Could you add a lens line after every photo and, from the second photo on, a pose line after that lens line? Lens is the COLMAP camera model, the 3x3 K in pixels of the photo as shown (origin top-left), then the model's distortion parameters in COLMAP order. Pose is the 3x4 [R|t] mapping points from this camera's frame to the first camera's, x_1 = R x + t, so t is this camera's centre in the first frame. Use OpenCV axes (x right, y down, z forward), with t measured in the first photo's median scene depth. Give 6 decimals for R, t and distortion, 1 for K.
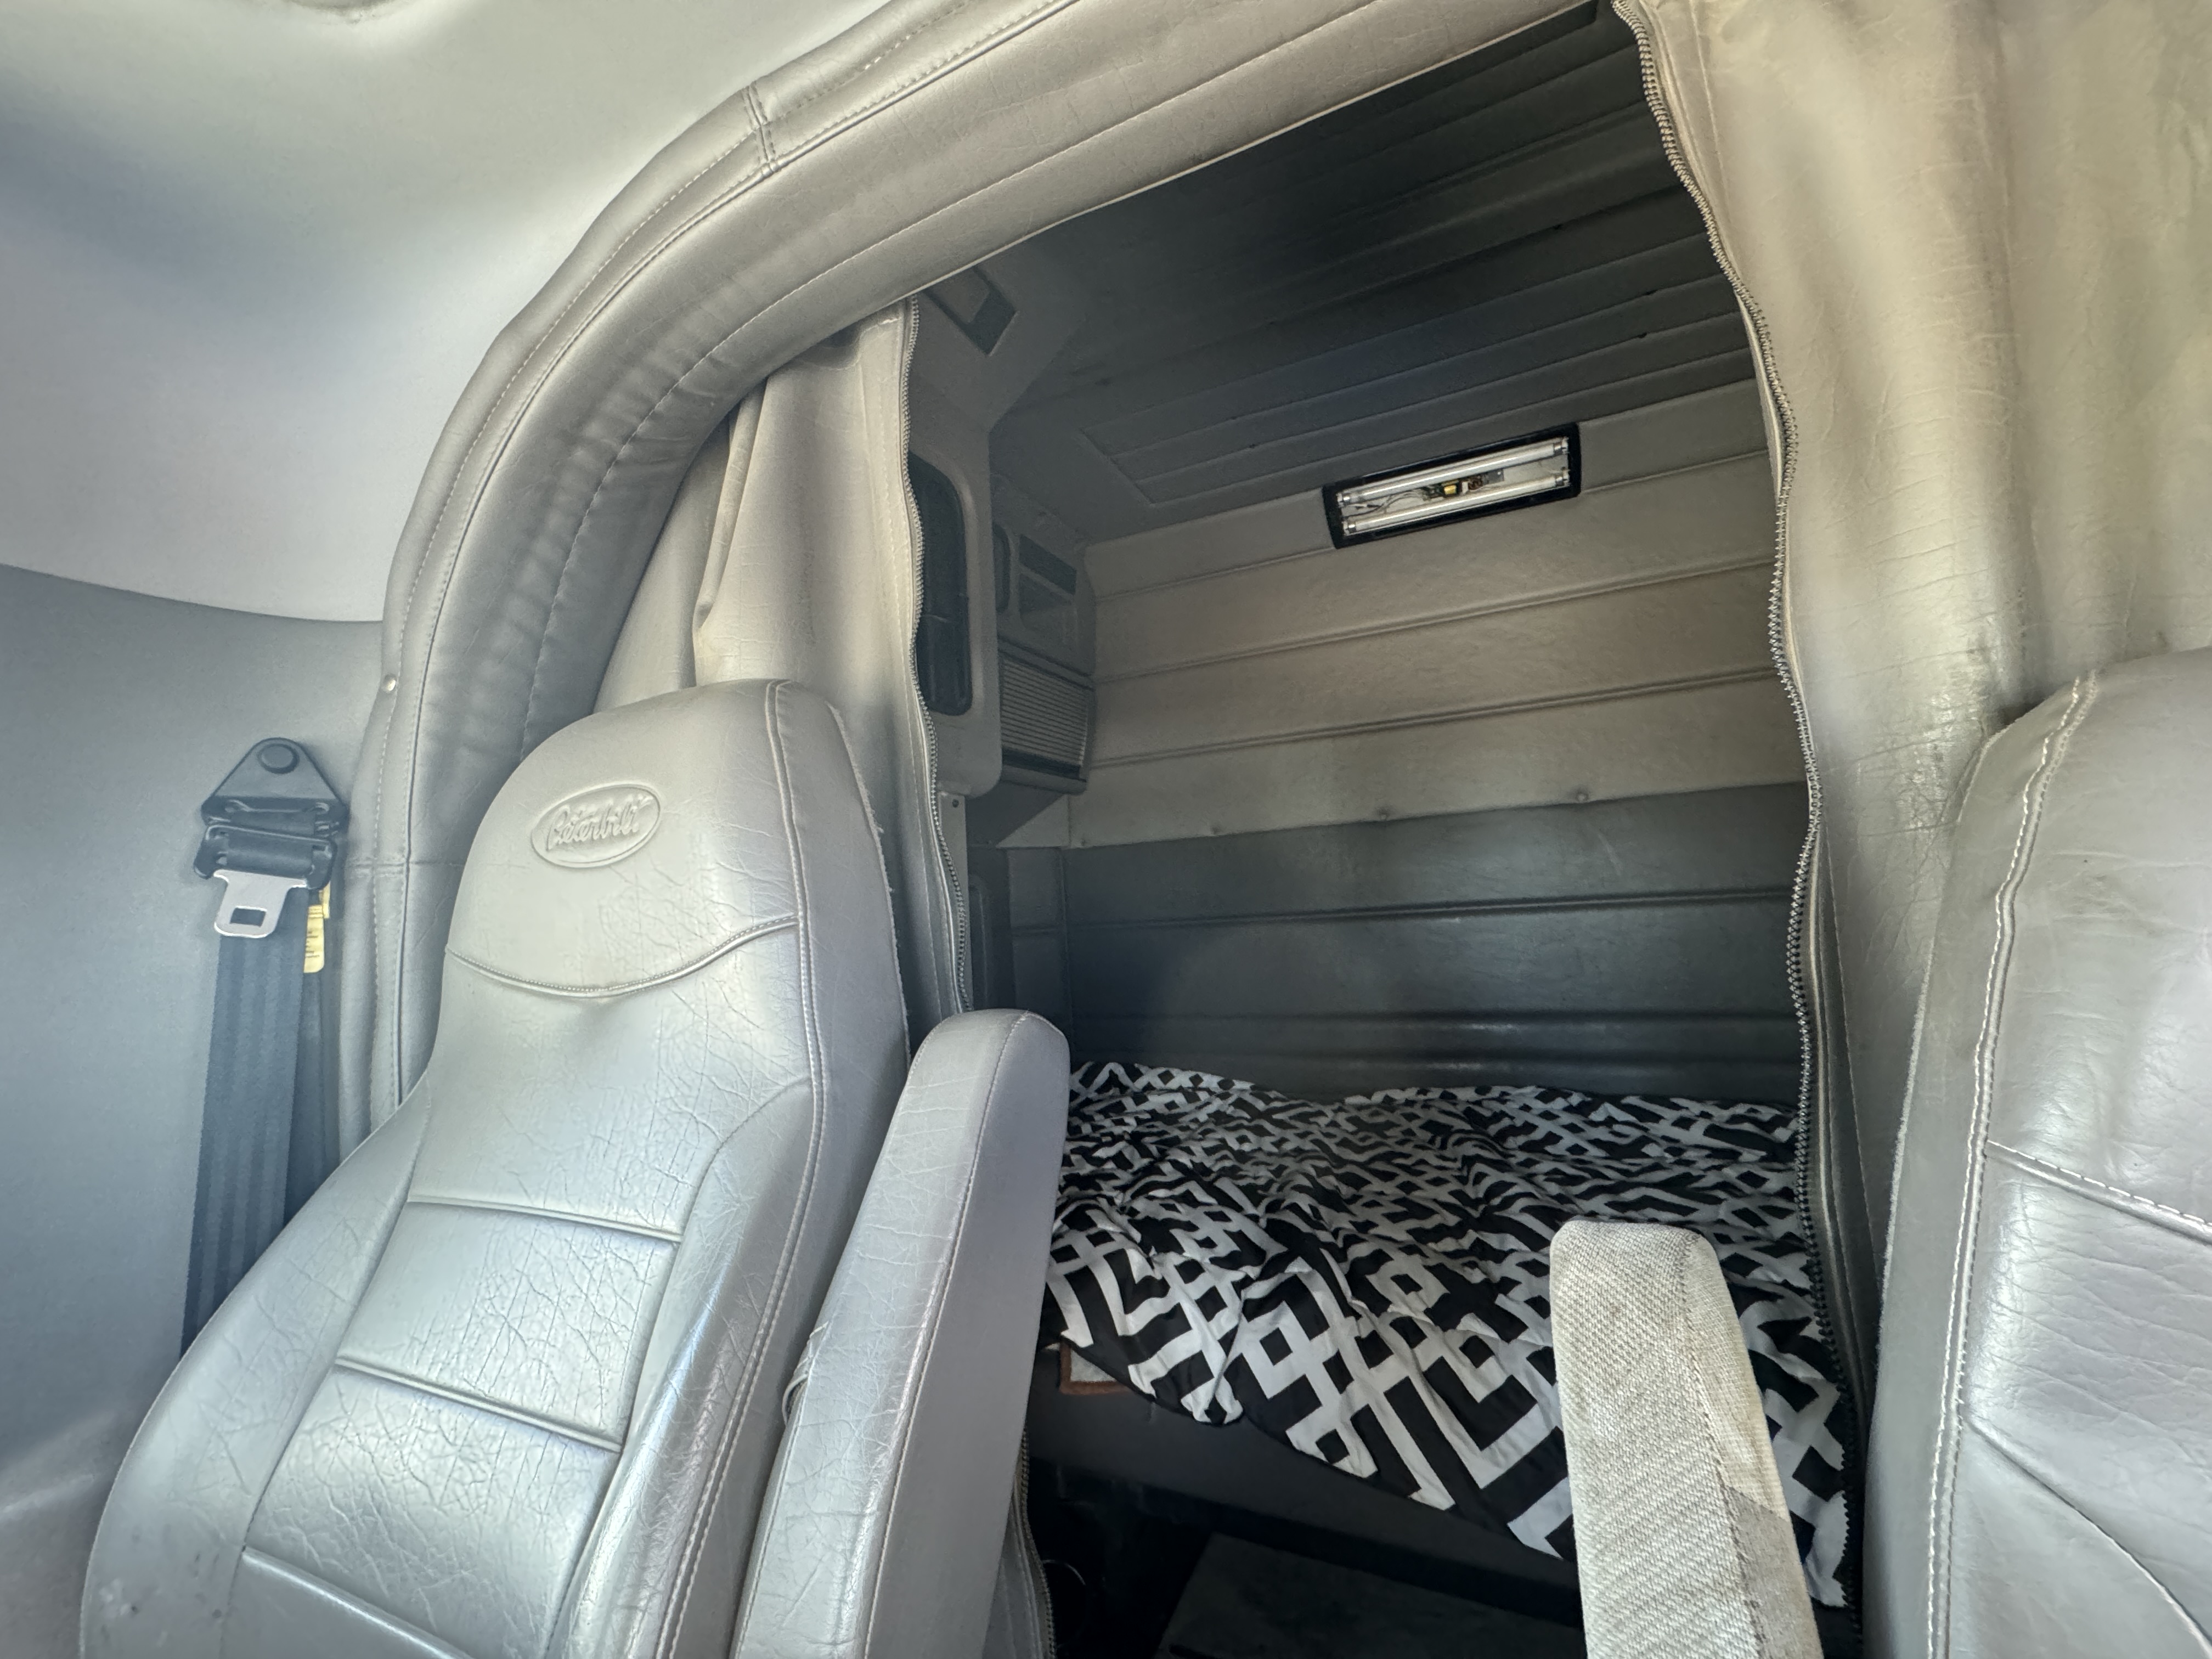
lens RADIAL K [[873.1, 0, 1110.6], [0, 873.1, 831.9], [0, 0, 1]] dist [-0.002743, -0.000229]
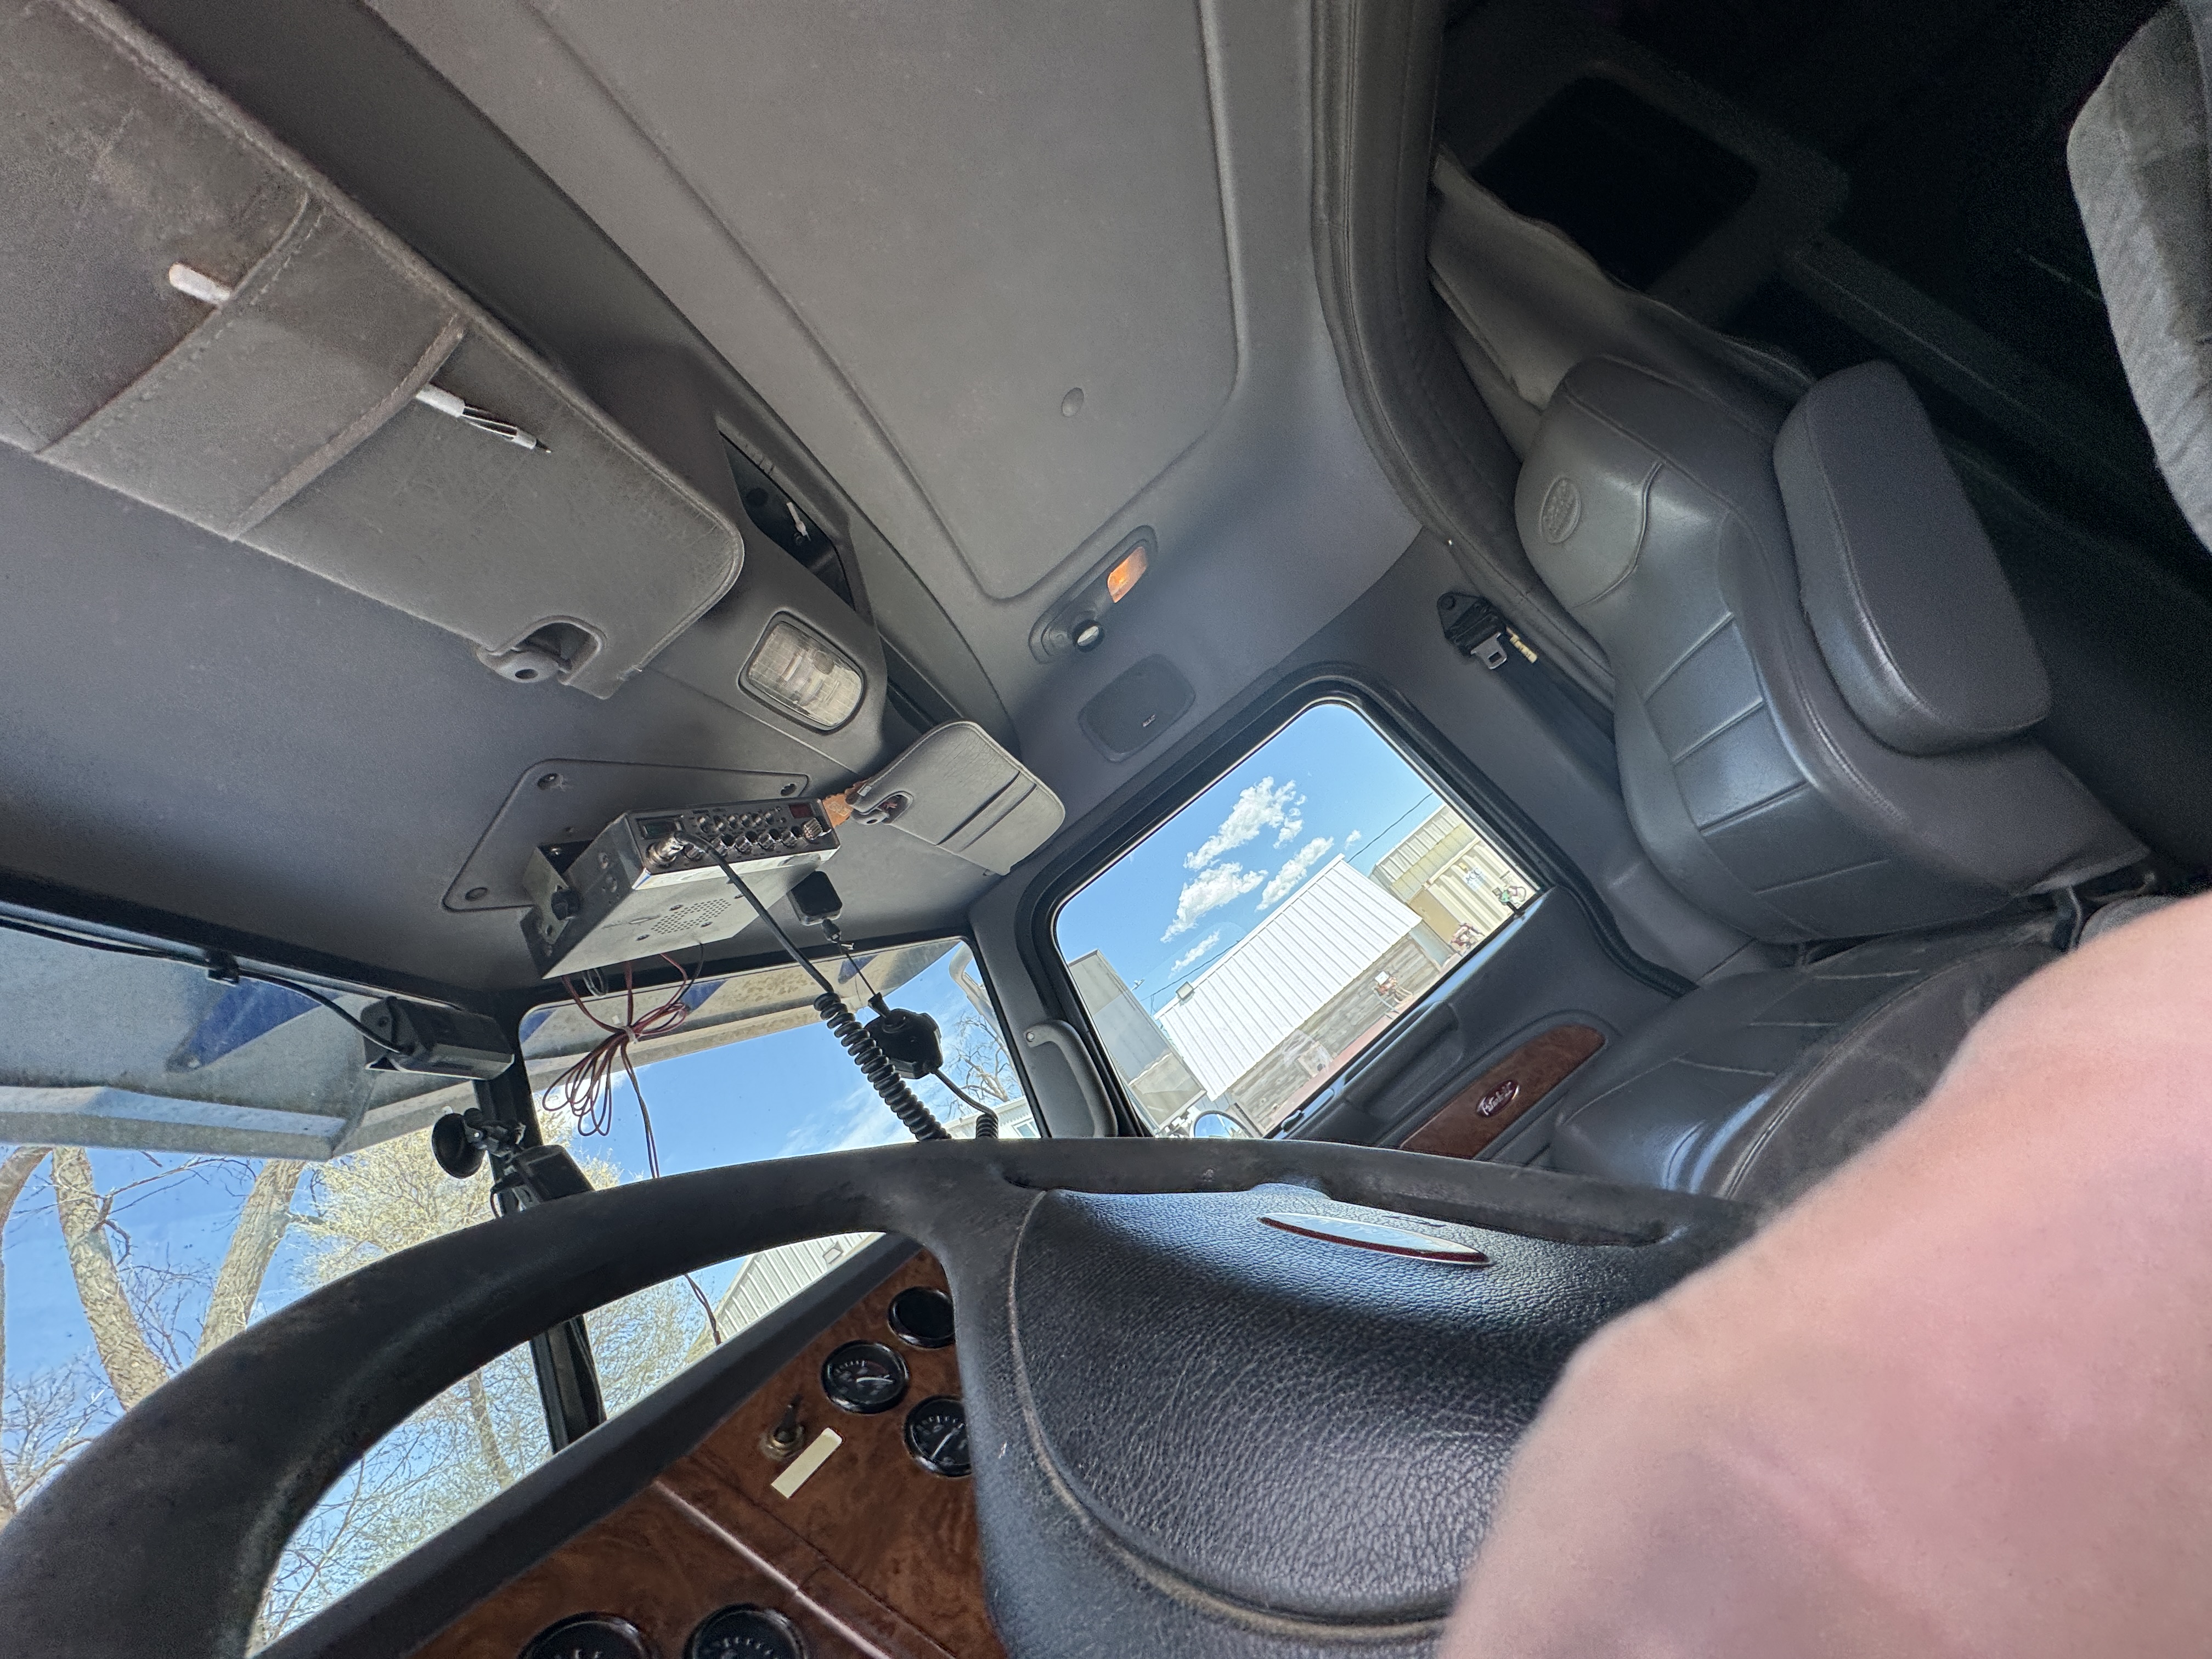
lens RADIAL K [[873.1, 0, 1110.6], [0, 873.1, 831.9], [0, 0, 1]] dist [-0.002743, -0.000229]
pose [[0.169482, -0.401651, -0.899974, 0.593757], [0.674824, 0.712822, -0.191044, 0.171317], [0.718254, -0.574945, 0.391854, -0.749453]]
